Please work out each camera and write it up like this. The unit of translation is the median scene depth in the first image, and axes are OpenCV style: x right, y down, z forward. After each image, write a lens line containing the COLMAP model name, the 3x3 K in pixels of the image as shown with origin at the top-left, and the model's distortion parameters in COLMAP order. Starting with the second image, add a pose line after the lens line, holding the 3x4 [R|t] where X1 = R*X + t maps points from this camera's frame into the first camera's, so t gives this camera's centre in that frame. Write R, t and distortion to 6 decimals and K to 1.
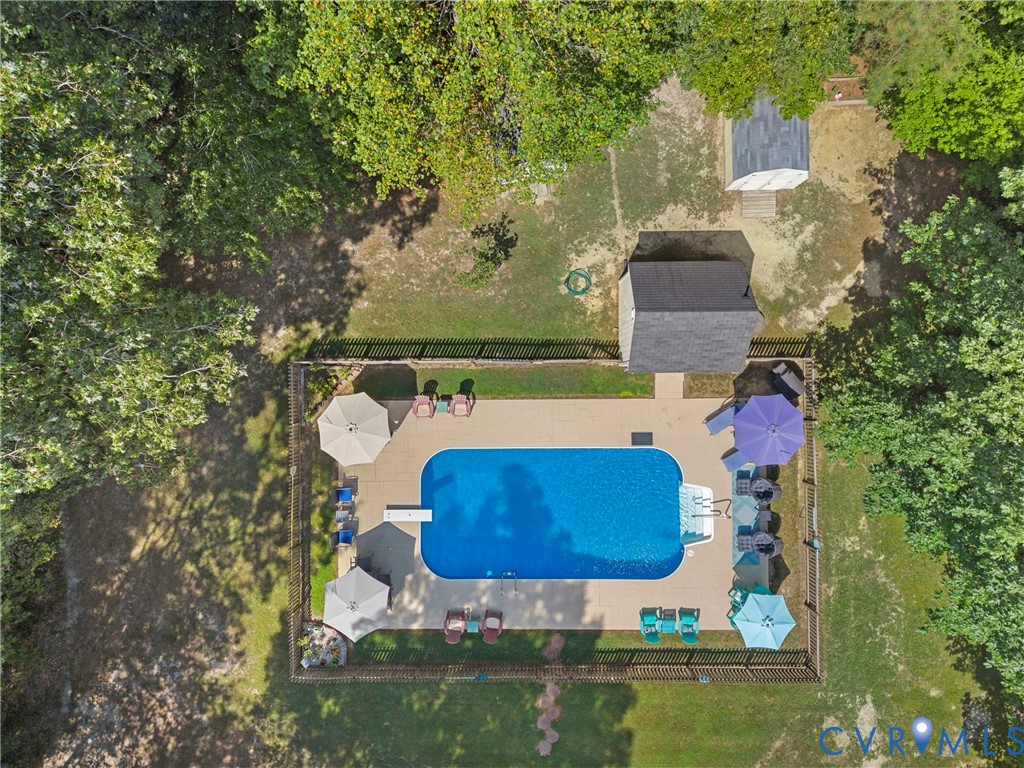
lens RADIAL K [[681.3, 0, 512.9], [0, 681.3, 383.5], [0, 0, 1]] dist [0.004367, -0.004564]
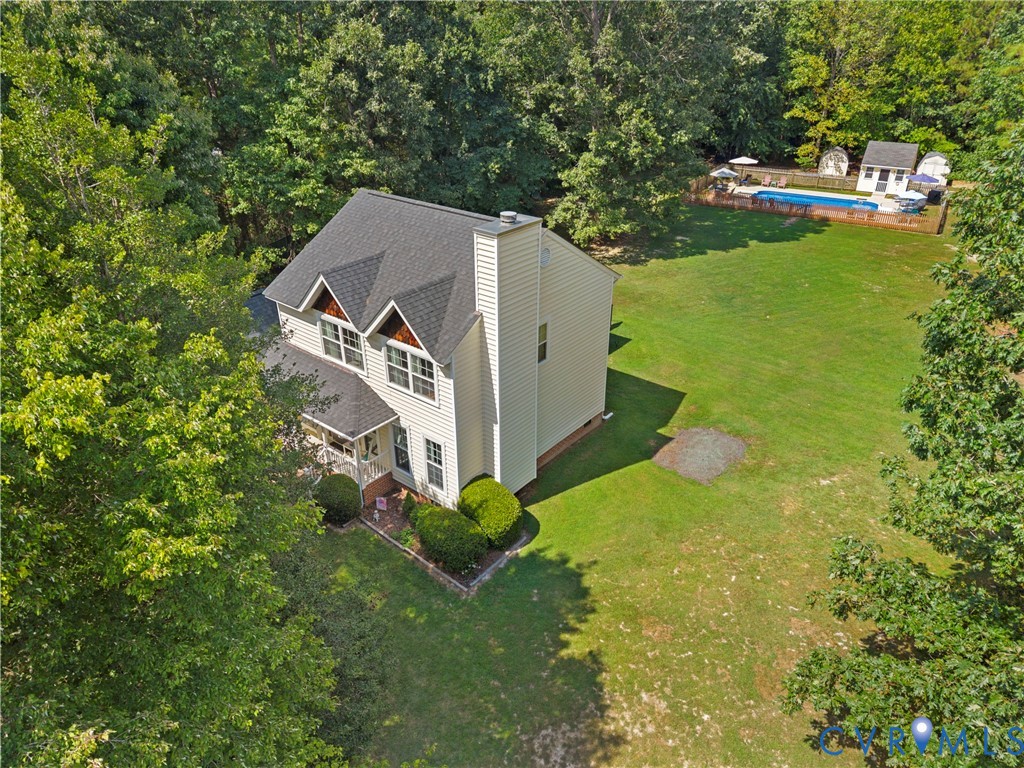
lens RADIAL K [[681.3, 0, 506.9], [0, 681.3, 381.0], [0, 0, 1]] dist [0.004367, -0.004564]
pose [[0.838741, 0.260899, -0.477960, 0.441398], [-0.544530, 0.402964, -0.735599, 2.624752], [0.000683, 0.877241, 0.480050, 0.442028]]
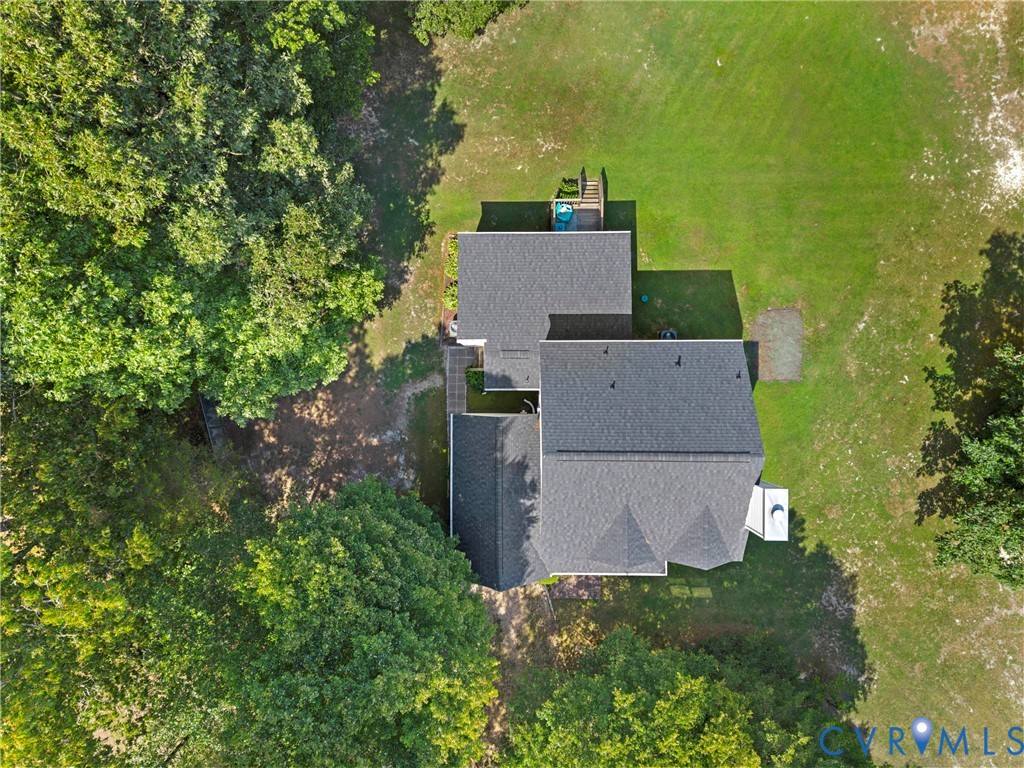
lens RADIAL K [[681.3, 0, 516.3], [0, 681.3, 385.1], [0, 0, 1]] dist [0.004367, -0.004564]
pose [[0.992948, -0.118186, -0.009287, -0.268503], [0.118221, 0.992982, 0.003305, 1.809959], [0.008831, -0.004379, 0.999951, -0.331718]]
